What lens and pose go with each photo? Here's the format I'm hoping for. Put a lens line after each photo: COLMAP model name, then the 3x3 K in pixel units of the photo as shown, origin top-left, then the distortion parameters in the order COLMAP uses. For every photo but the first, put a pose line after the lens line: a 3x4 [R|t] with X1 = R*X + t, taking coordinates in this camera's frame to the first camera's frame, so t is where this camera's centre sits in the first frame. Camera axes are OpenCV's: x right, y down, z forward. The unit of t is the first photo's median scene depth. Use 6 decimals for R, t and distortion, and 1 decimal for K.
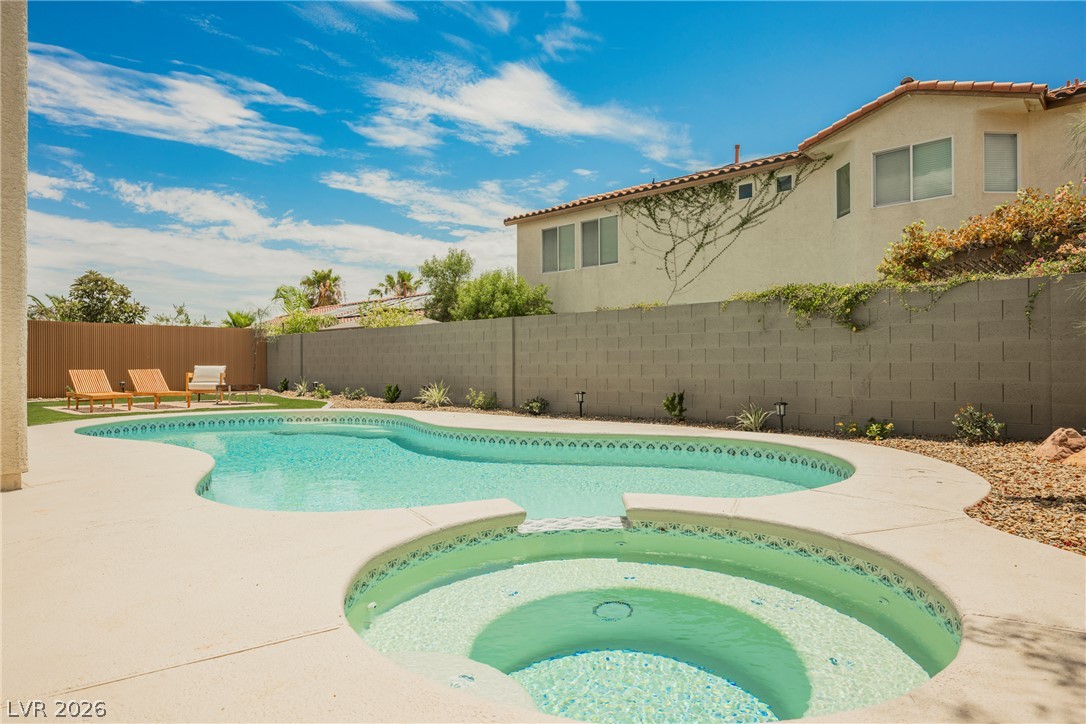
lens RADIAL K [[637.3, 0, 547.8], [0, 637.3, 361.1], [0, 0, 1]] dist [0.006644, 0.000256]
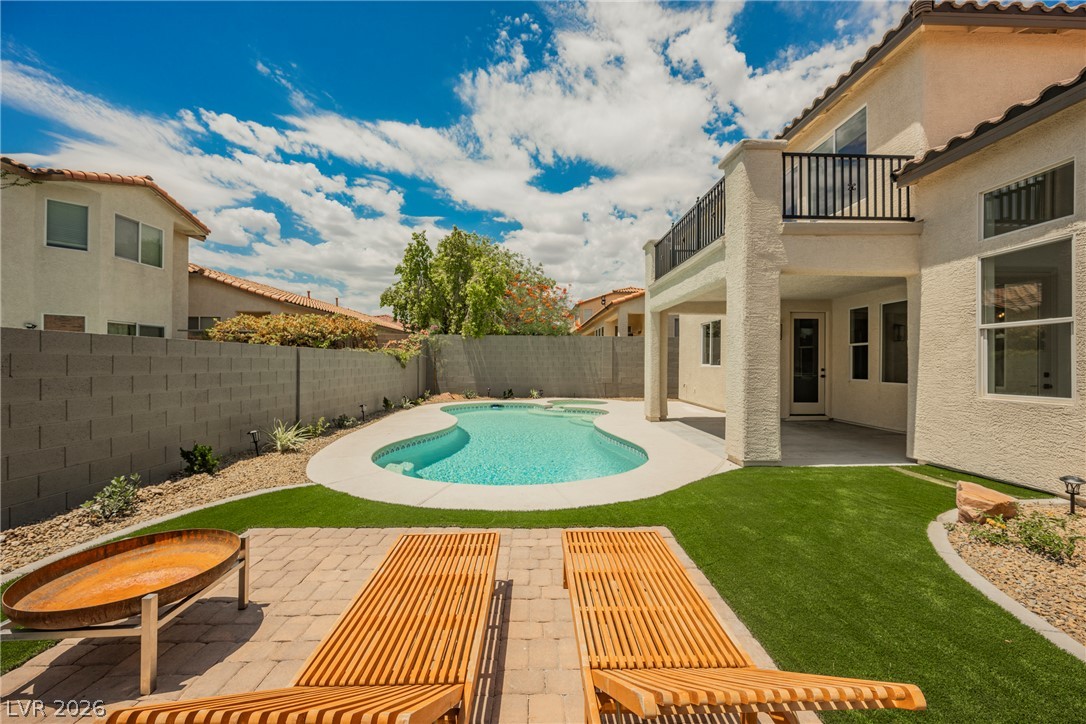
lens RADIAL K [[419.4, 0, 546.8], [0, 419.4, 363.1], [0, 0, 1]] dist [-0.000742, 0.000680]
pose [[-0.706499, -0.004770, 0.707698, -0.532103], [-0.009256, 0.999954, -0.002500, -0.028351], [-0.707653, -0.008317, -0.706511, 0.770668]]
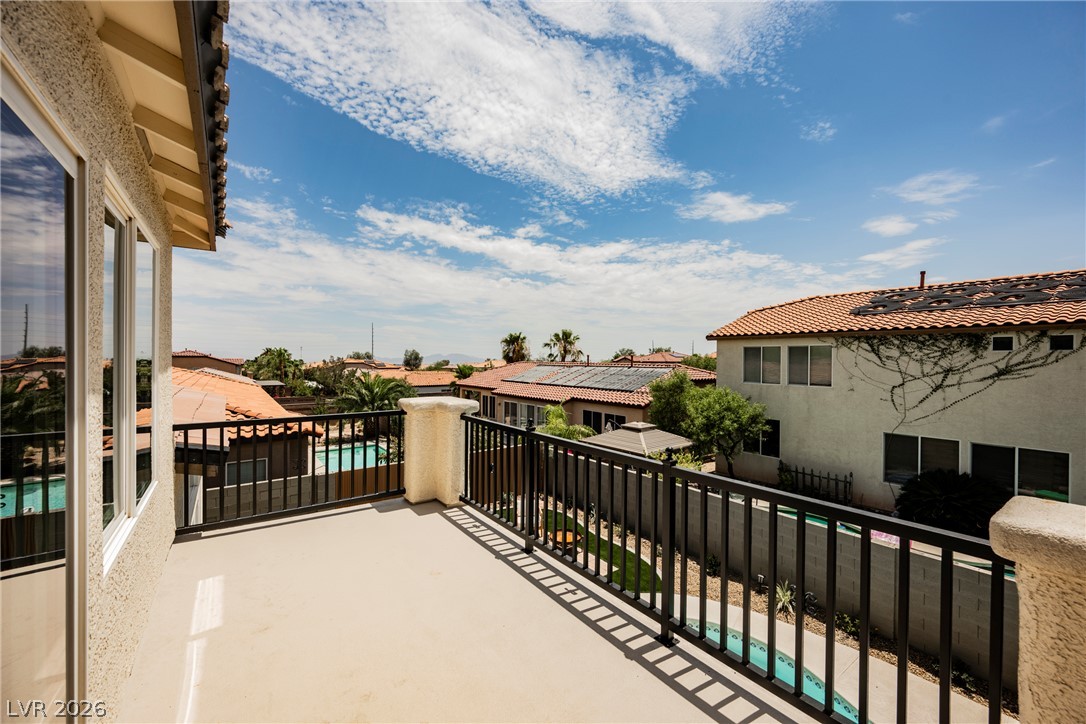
lens RADIAL K [[419.4, 0, 543.8], [0, 419.4, 362.3], [0, 0, 1]] dist [-0.000742, 0.000680]
pose [[0.984102, 0.009592, -0.177346, -0.300607], [-0.007347, 0.999884, 0.013312, -0.226791], [0.177453, -0.011798, 0.984059, 0.169894]]
